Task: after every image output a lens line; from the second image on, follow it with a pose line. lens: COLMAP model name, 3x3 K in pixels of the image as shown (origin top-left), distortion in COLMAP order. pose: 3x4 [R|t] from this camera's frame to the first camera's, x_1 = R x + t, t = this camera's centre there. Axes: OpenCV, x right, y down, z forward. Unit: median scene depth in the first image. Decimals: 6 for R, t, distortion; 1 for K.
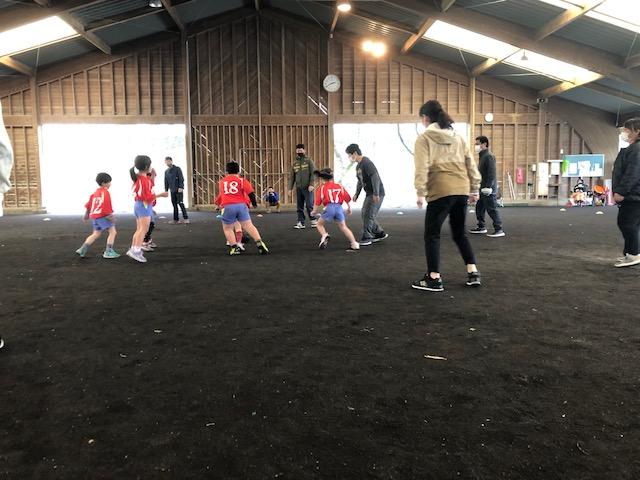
lens RADIAL K [[524.1, 0, 310.3], [0, 524.1, 237.7], [0, 0, 1]] dist [0.027786, 0.001476]
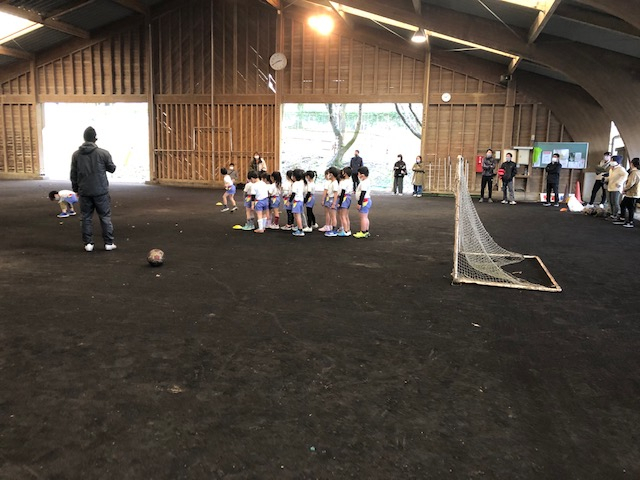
lens RADIAL K [[524.1, 0, 310.3], [0, 524.1, 237.7], [0, 0, 1]] dist [0.027786, 0.001476]
pose [[0.948961, 0.083693, -0.304085, 0.421038], [-0.066995, 0.995637, 0.064958, -0.033094], [0.308195, -0.041271, 0.950428, 0.068090]]
